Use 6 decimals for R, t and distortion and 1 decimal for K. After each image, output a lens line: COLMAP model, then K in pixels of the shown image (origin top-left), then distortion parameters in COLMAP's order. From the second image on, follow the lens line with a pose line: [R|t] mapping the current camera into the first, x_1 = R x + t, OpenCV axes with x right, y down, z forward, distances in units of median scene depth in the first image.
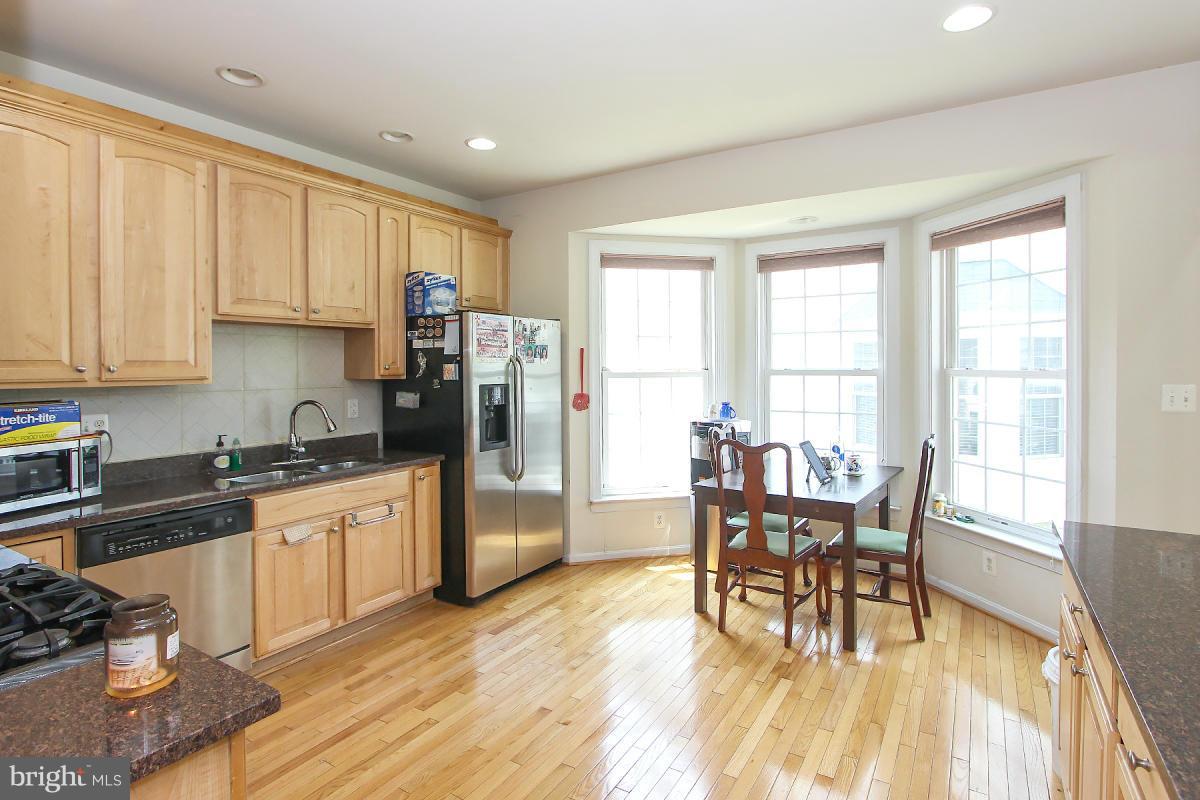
lens RADIAL K [[608.6, 0, 612.1], [0, 608.6, 367.1], [0, 0, 1]] dist [-0.000182, 0.000161]
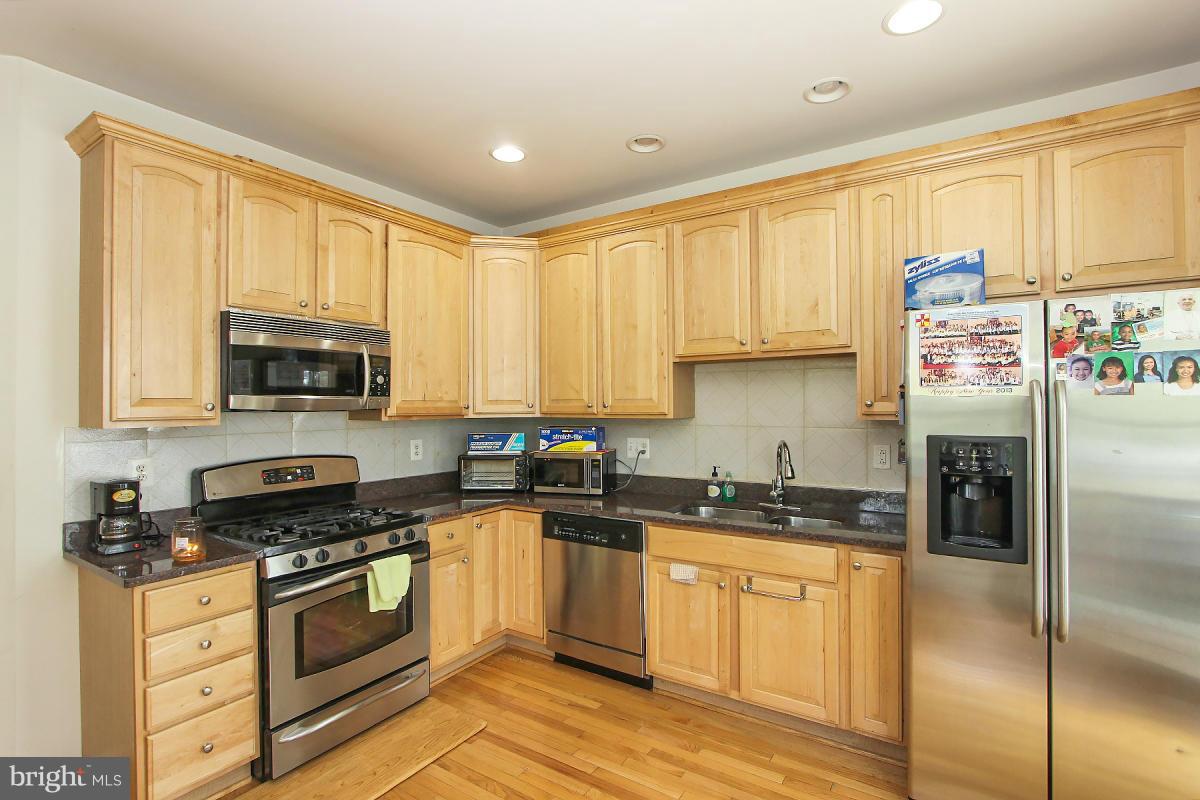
lens RADIAL K [[558.9, 0, 603.1], [0, 558.9, 406.1], [0, 0, 1]] dist [0.000953, 0.000076]
pose [[-0.018824, 0.006262, -0.999803, 0.357676], [0.002803, 0.999977, 0.006210, -0.002833], [0.999819, -0.002686, -0.018841, 0.811161]]
